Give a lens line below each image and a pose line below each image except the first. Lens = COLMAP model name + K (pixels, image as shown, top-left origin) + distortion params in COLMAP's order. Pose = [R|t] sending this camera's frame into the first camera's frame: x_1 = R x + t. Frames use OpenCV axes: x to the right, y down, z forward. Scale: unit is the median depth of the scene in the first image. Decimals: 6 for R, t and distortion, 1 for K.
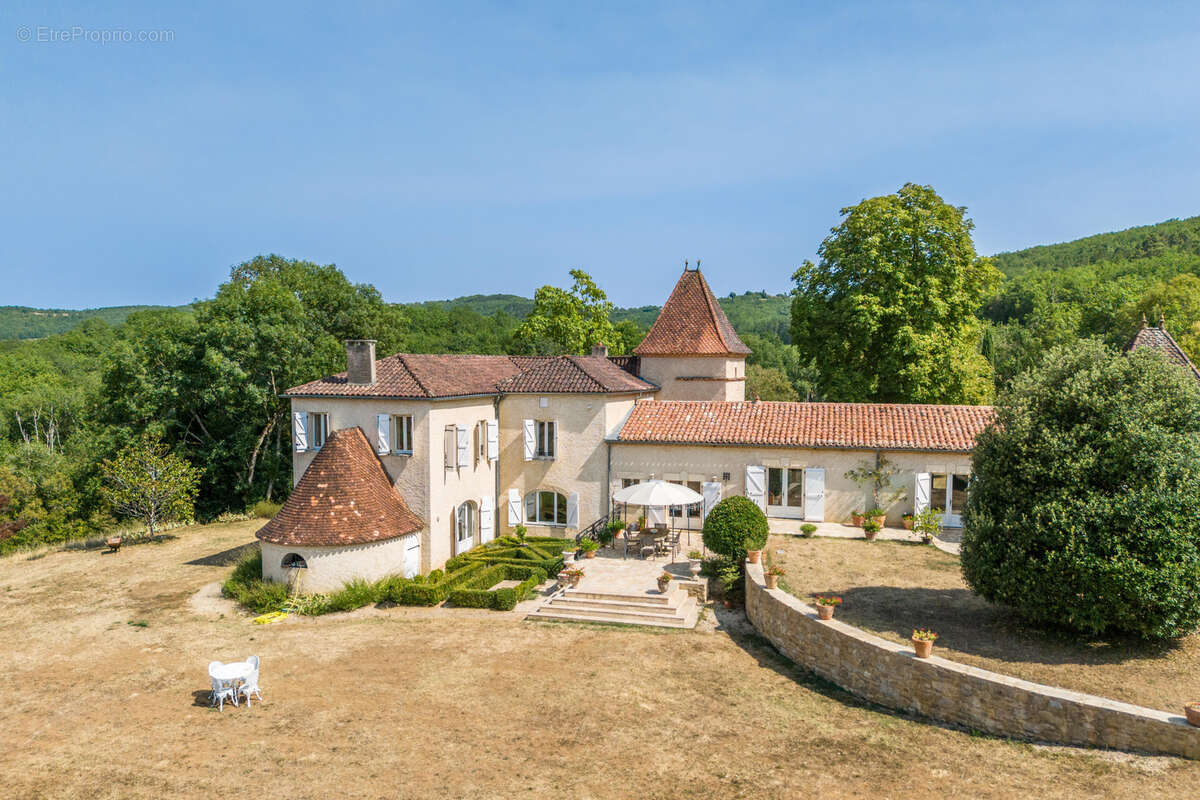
lens RADIAL K [[891.7, 0, 599.8], [0, 891.7, 421.0], [0, 0, 1]] dist [0.104174, -0.137537]
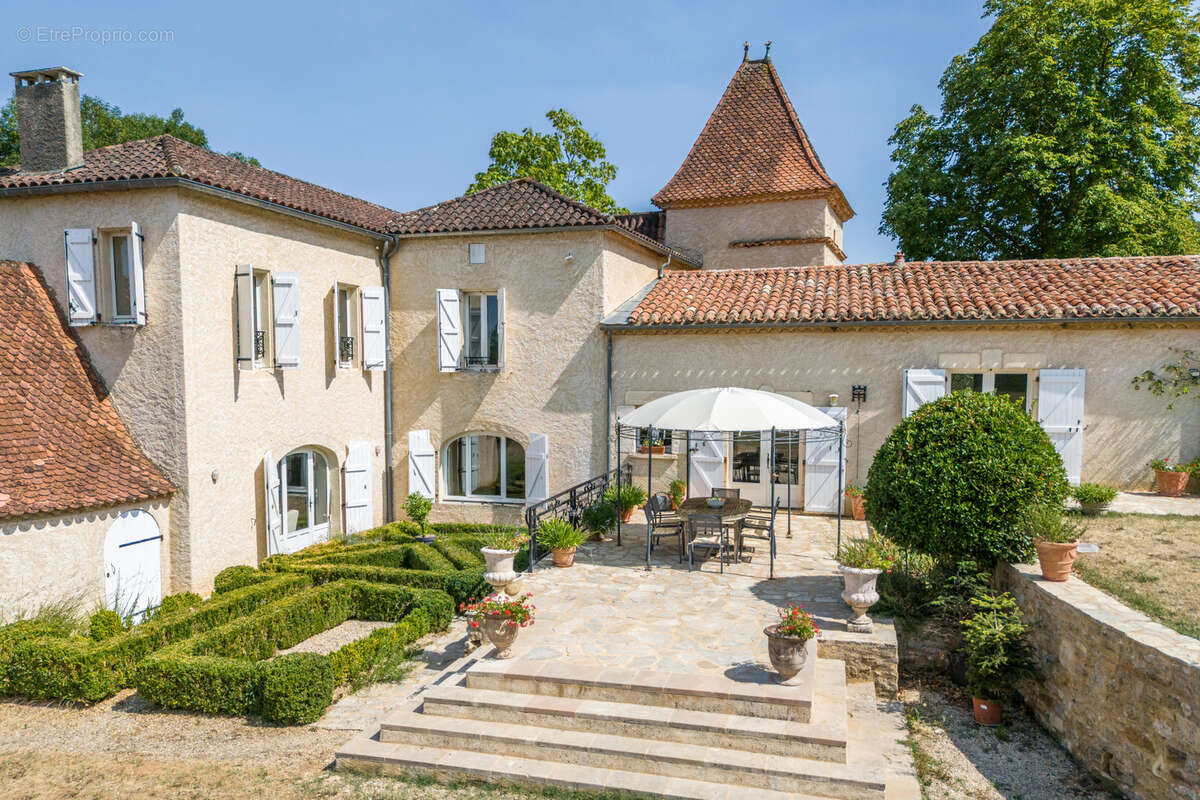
lens RADIAL K [[887.7, 0, 598.7], [0, 887.7, 441.4], [0, 0, 1]] dist [0.054992, -0.051176]
pose [[0.999998, -0.000061, -0.001775, 0.006037], [0.000078, 0.999954, 0.009569, 0.088573], [0.001775, -0.009569, 0.999953, 0.568945]]
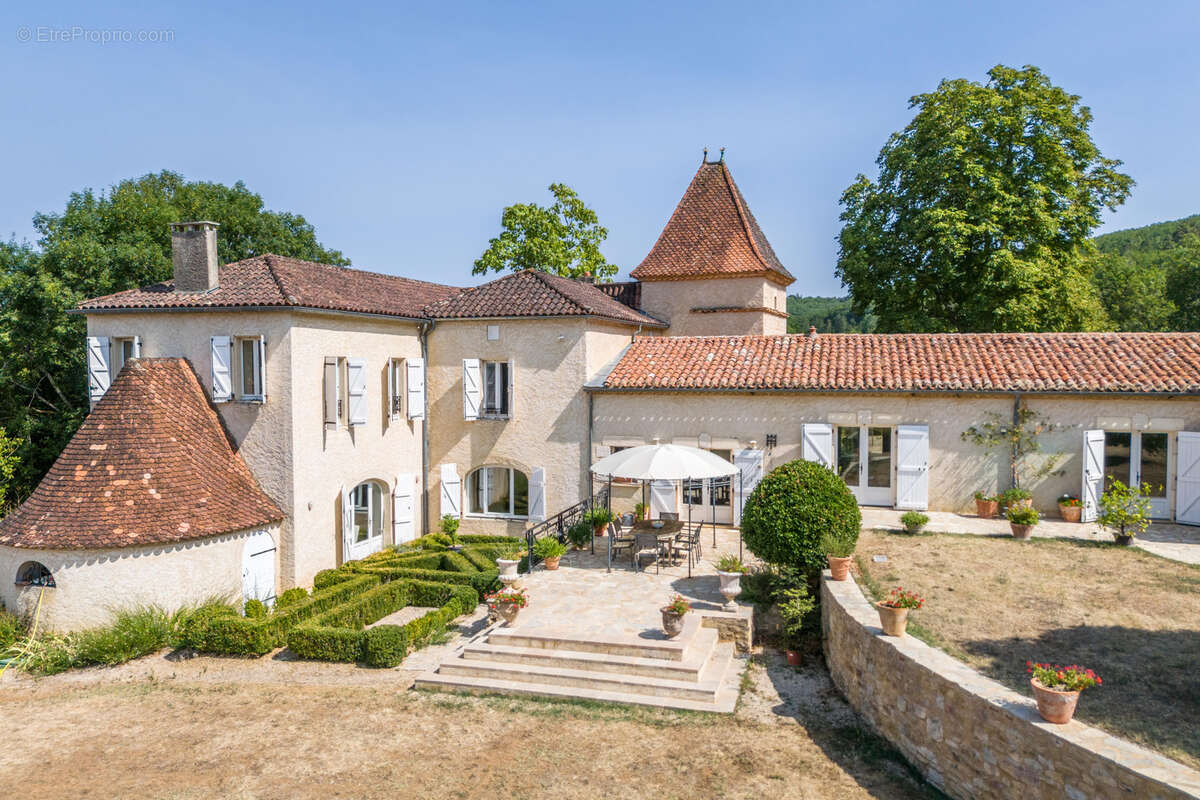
lens RADIAL K [[892.5, 0, 600.0], [0, 892.5, 400.0], [0, 0, 1]] dist [0.062146, -0.052948]
pose [[0.999916, -0.002348, -0.012753, 0.028414], [0.001992, 0.999610, -0.027863, 0.054111], [0.012814, 0.027835, 0.999530, 0.379168]]
